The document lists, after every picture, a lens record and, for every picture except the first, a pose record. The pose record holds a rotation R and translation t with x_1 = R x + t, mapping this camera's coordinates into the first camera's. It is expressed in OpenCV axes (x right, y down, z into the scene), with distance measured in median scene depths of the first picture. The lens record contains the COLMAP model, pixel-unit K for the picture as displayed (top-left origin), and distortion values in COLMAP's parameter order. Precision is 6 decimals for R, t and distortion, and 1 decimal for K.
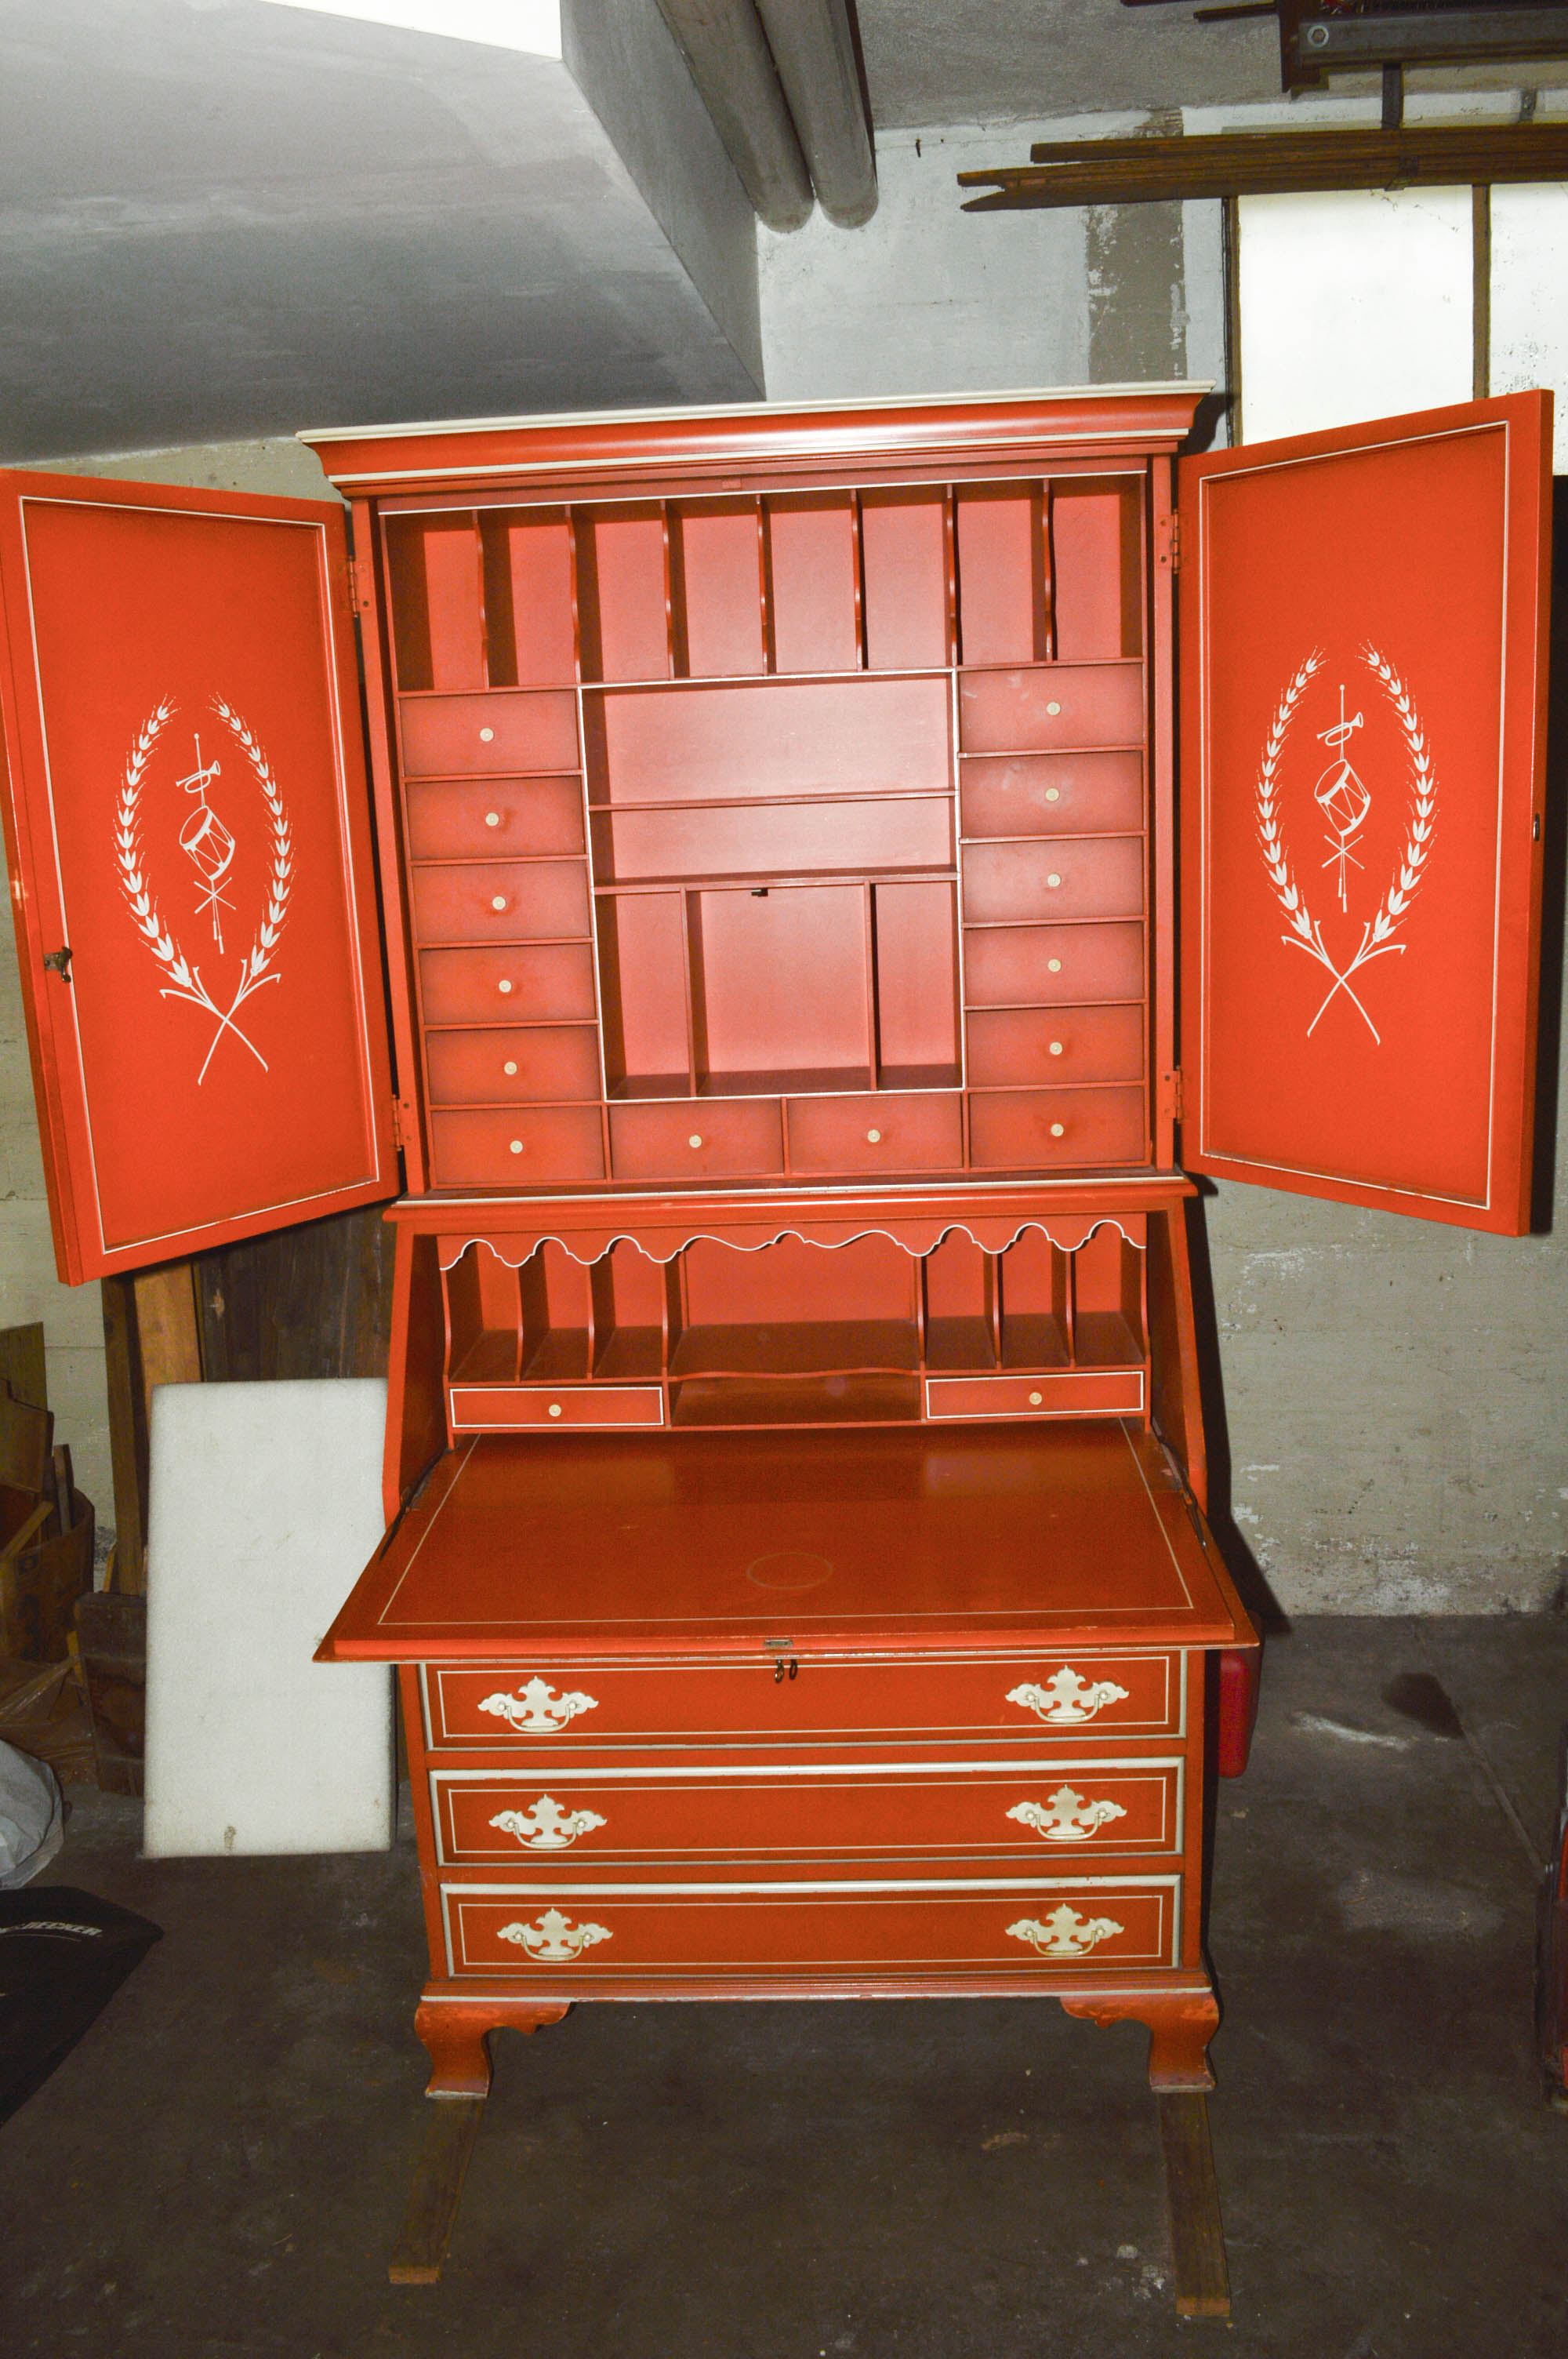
lens RADIAL K [[1894.3, 0, 784.0], [0, 1894.3, 1179.5], [0, 0, 1]] dist [-0.089504, 0.017735]
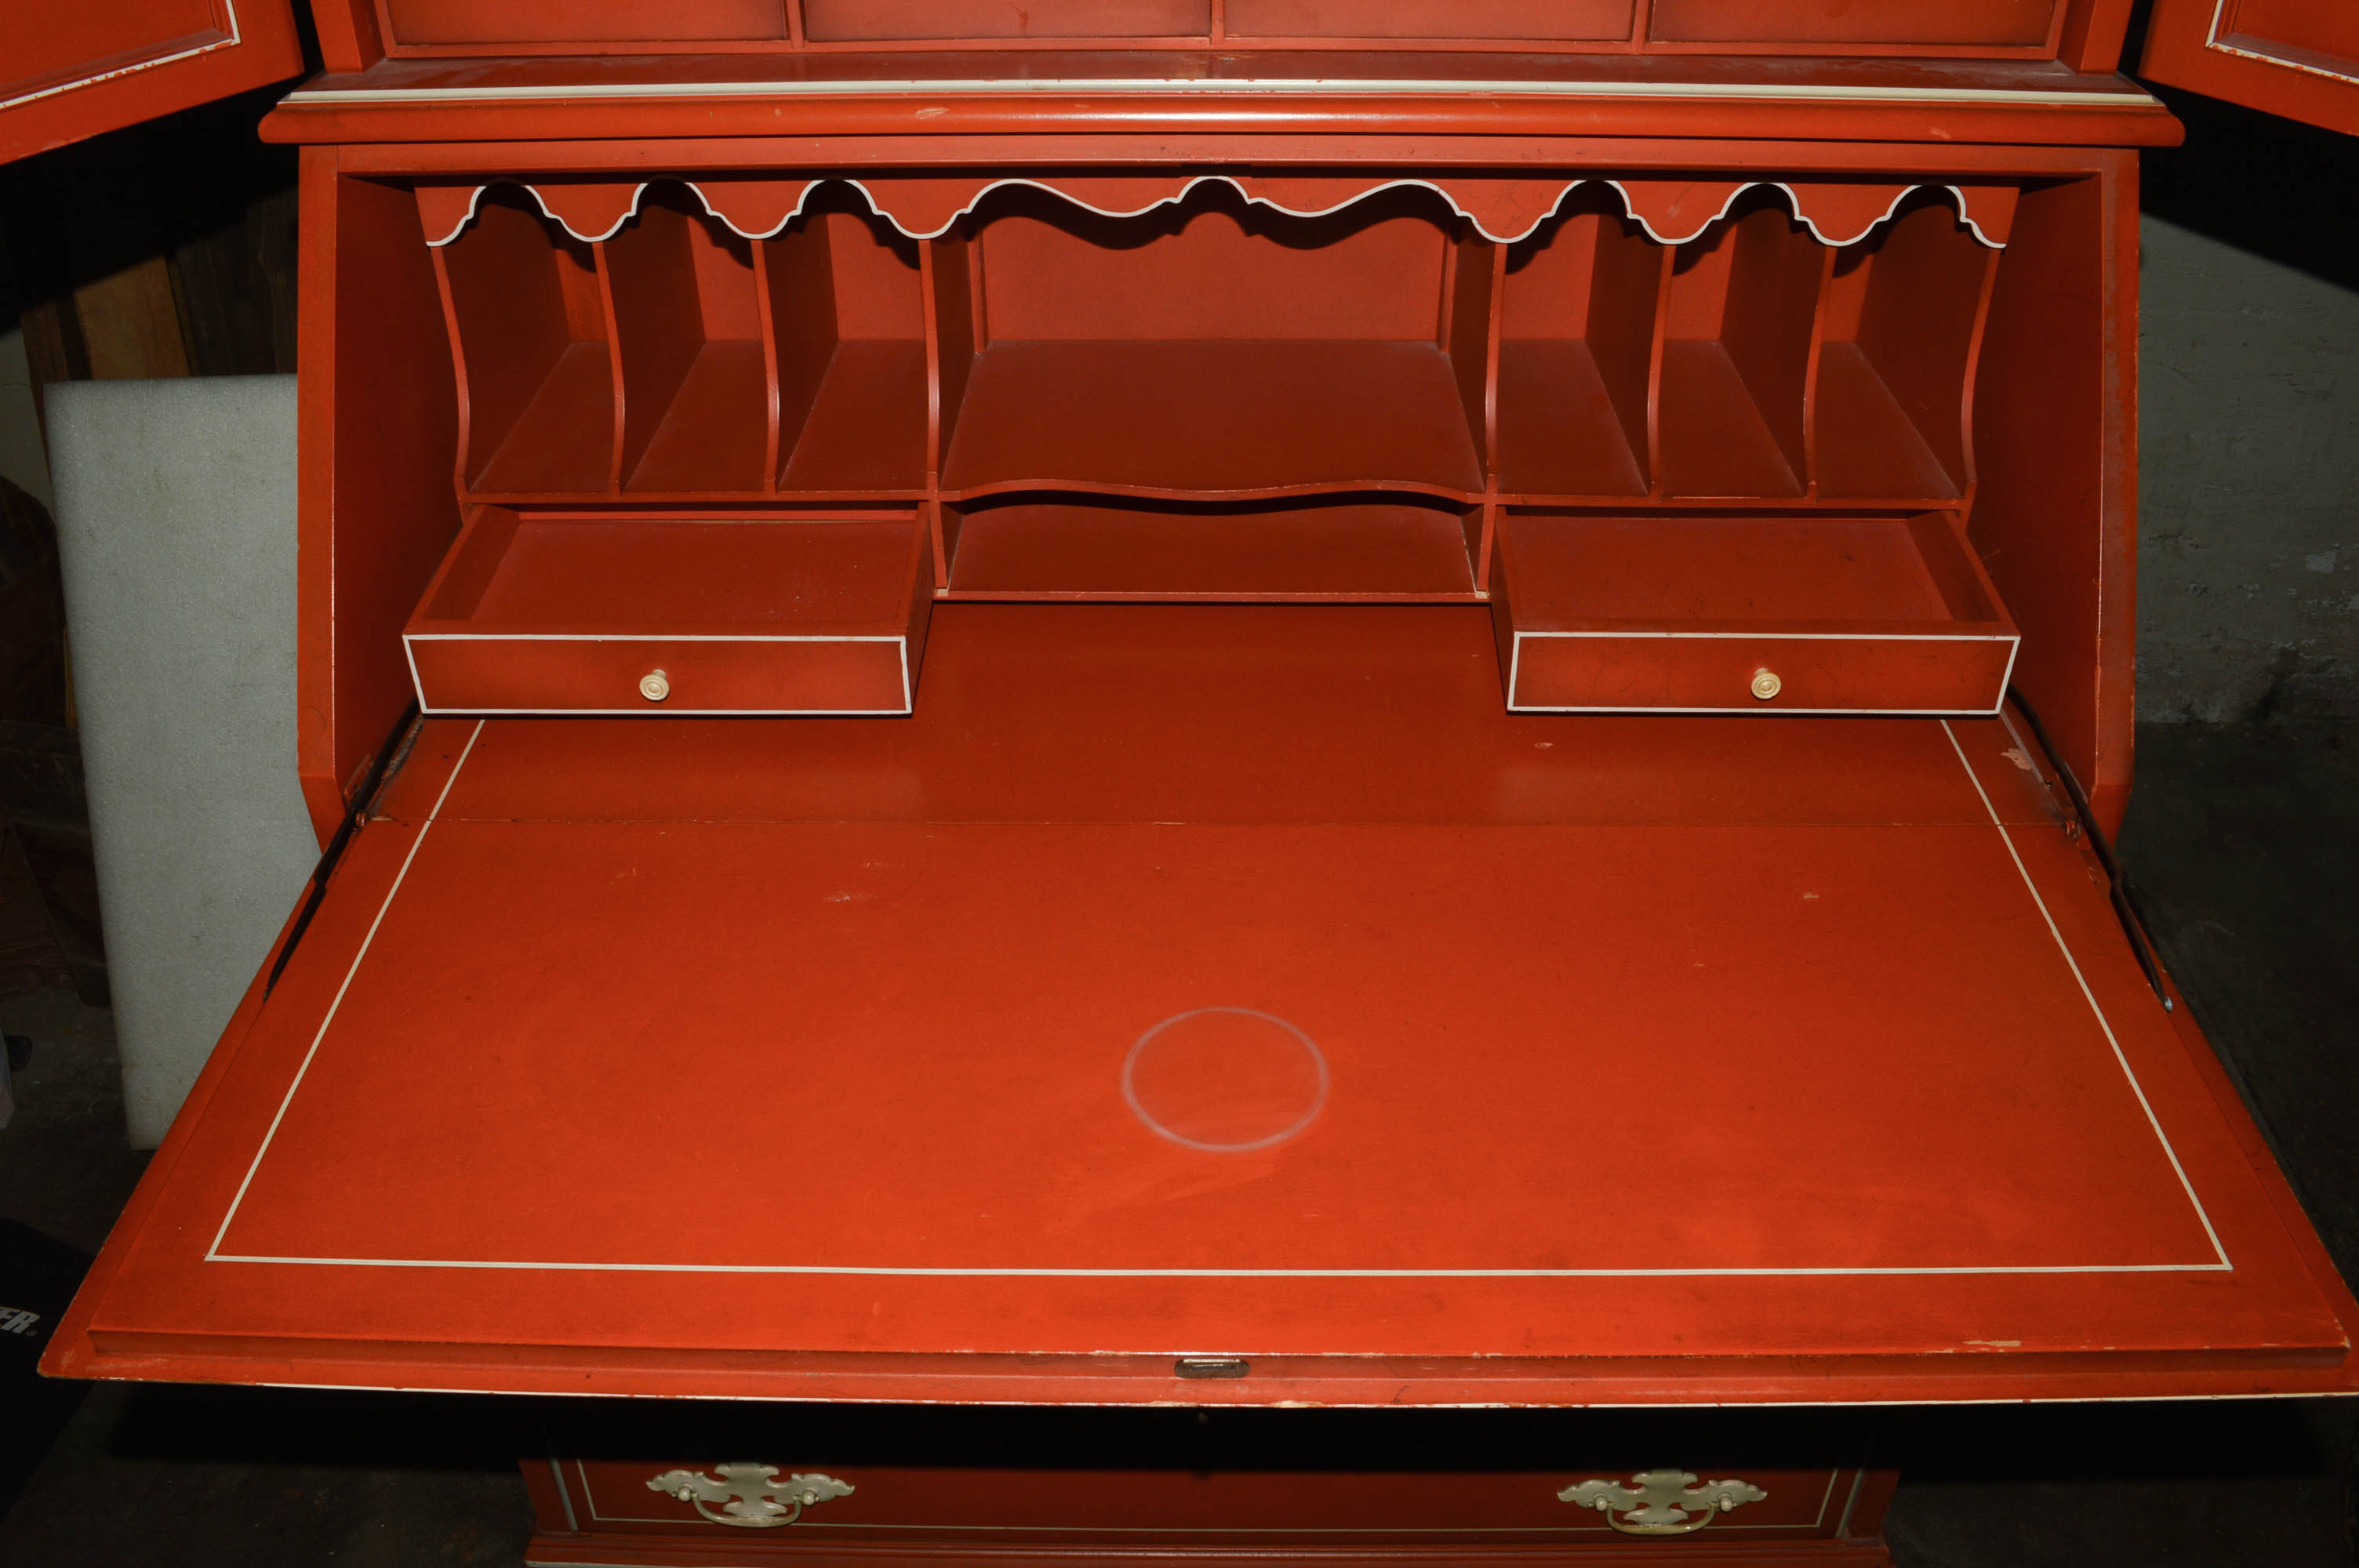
lens RADIAL K [[1986.8, 0, 1179.5], [0, 1986.8, 784.0], [0, 0, 1]] dist [-0.079302, 0.010140]
pose [[0.998893, 0.013230, 0.045145, -0.024367], [-0.029593, 0.922703, 0.384374, -0.018382], [-0.036570, -0.385284, 0.922073, 0.542083]]
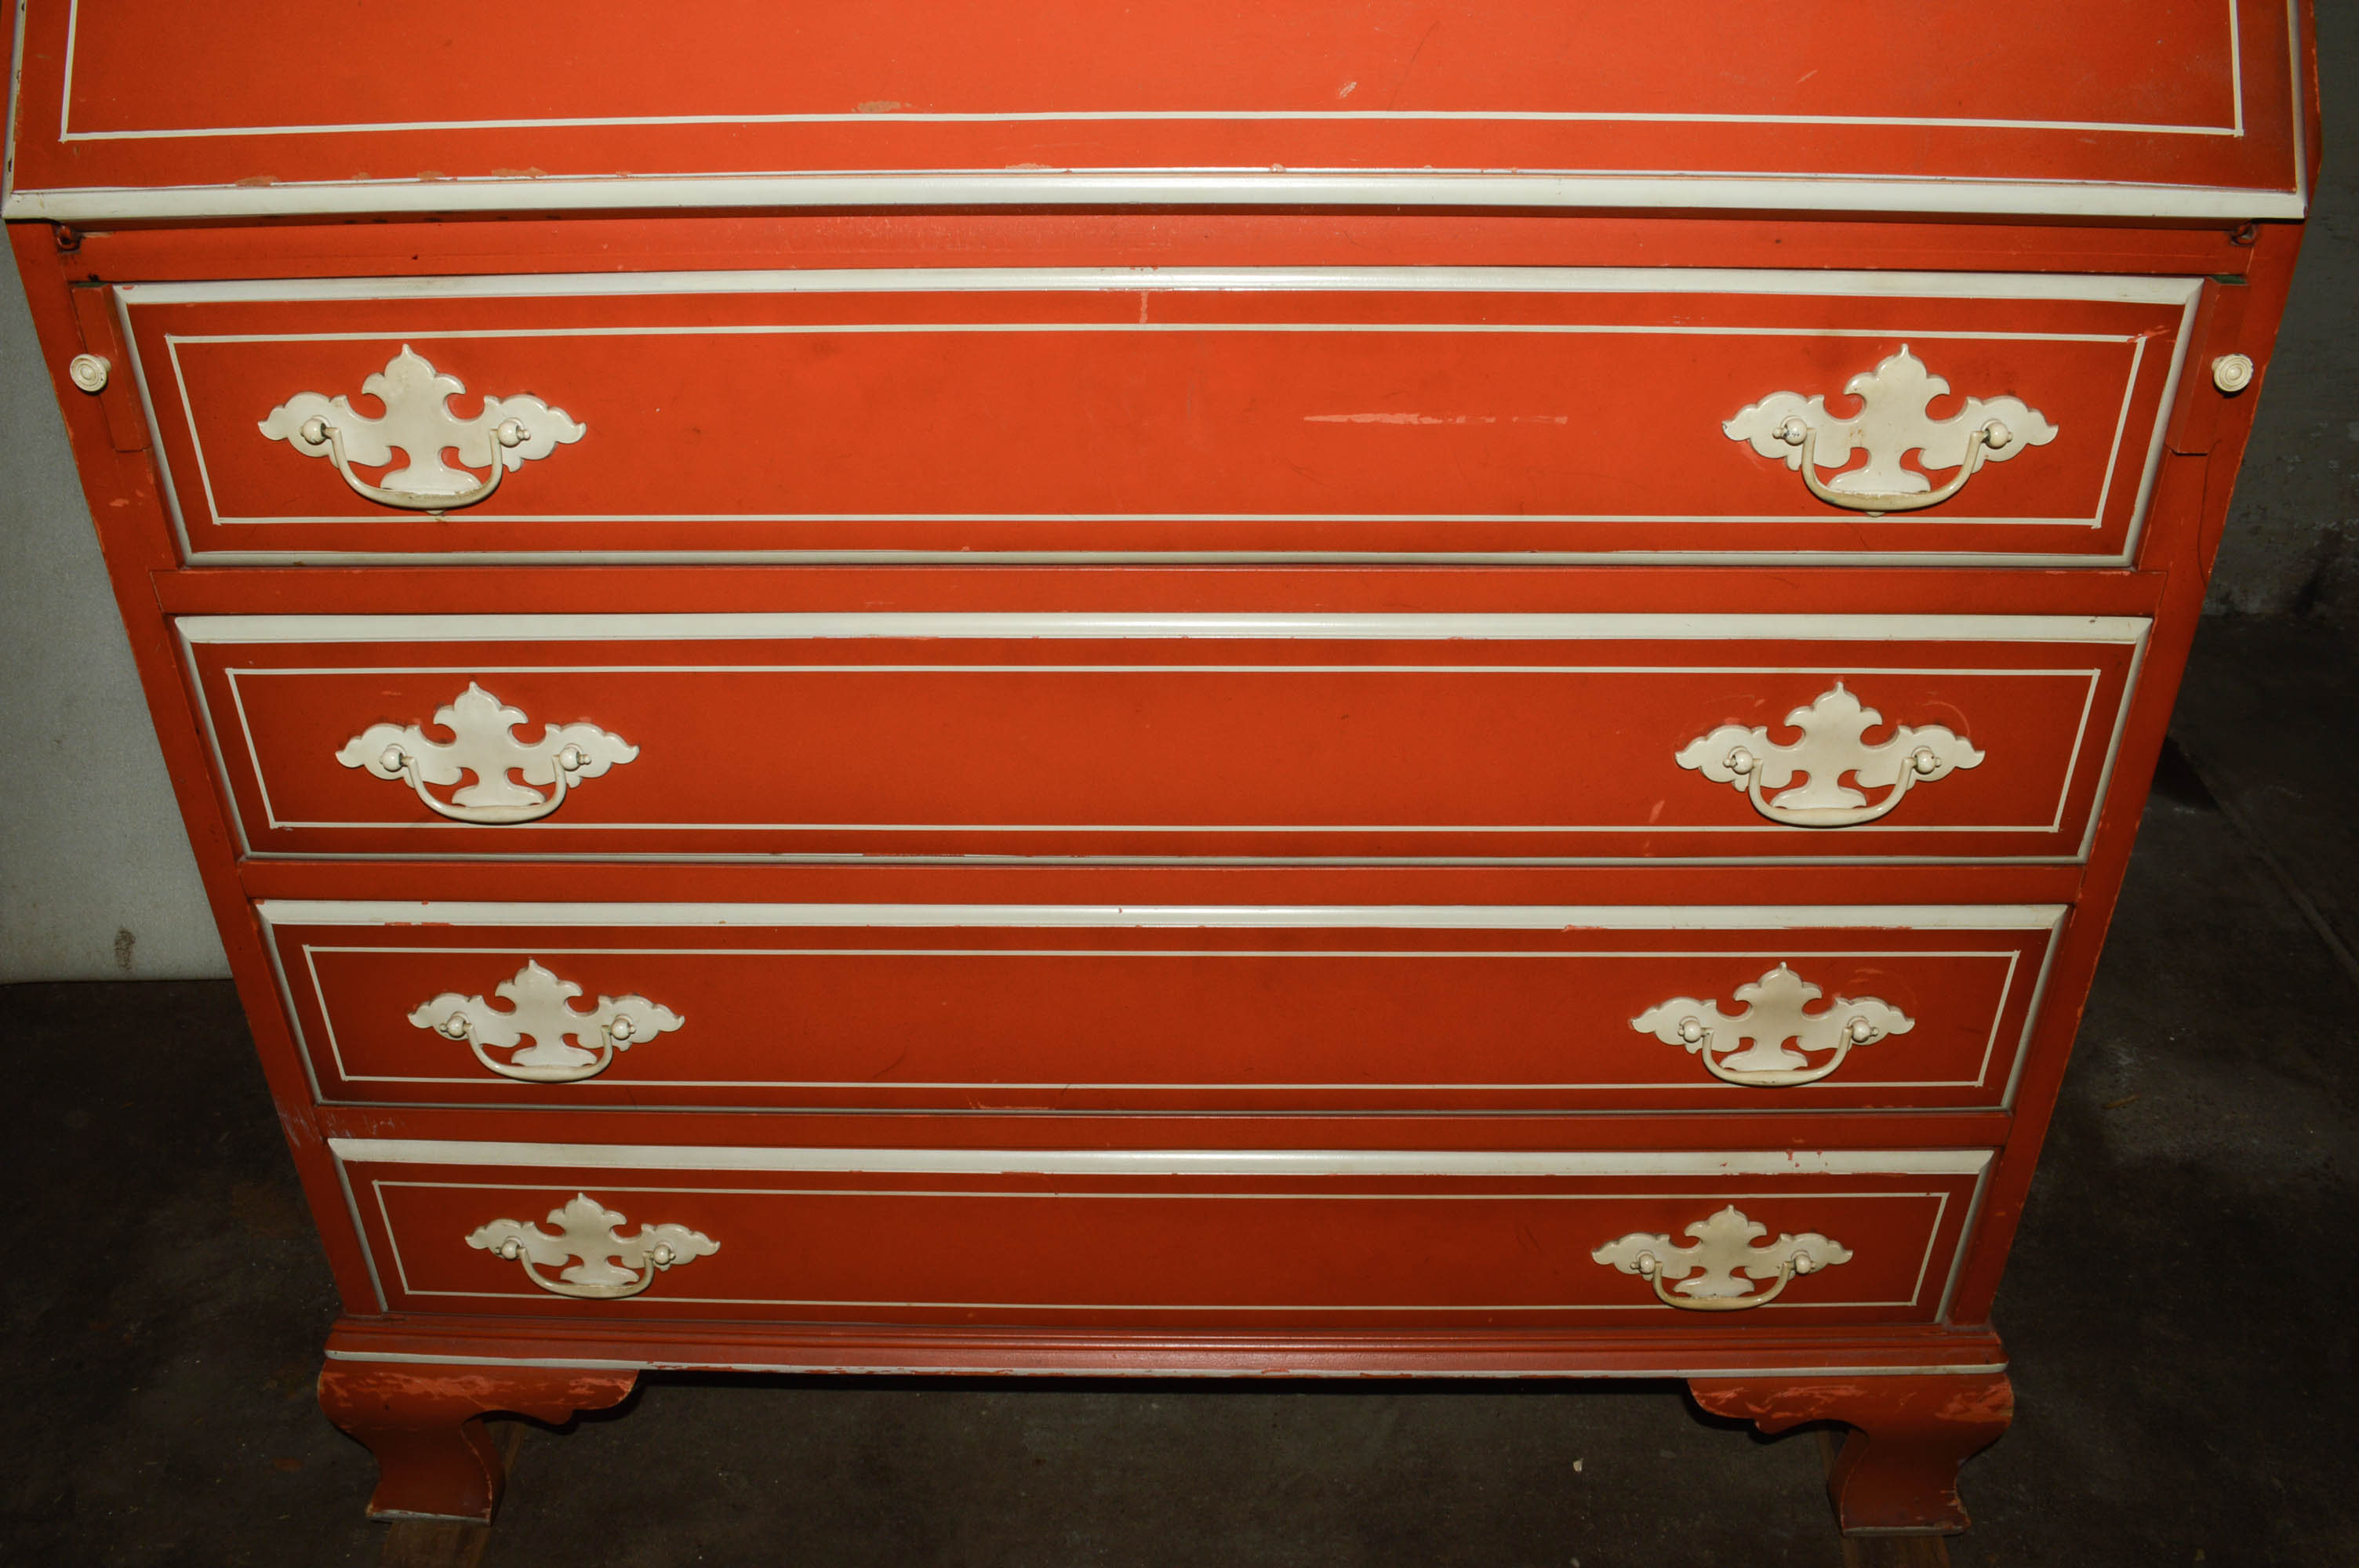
lens RADIAL K [[1894.3, 0, 1170.6], [0, 1894.3, 782.0], [0, 0, 1]] dist [-0.089504, 0.017735]
pose [[0.999212, 0.016661, 0.036032, -0.001234], [-0.027120, 0.949331, 0.313106, 0.155132], [-0.028990, -0.313836, 0.949034, 0.608600]]
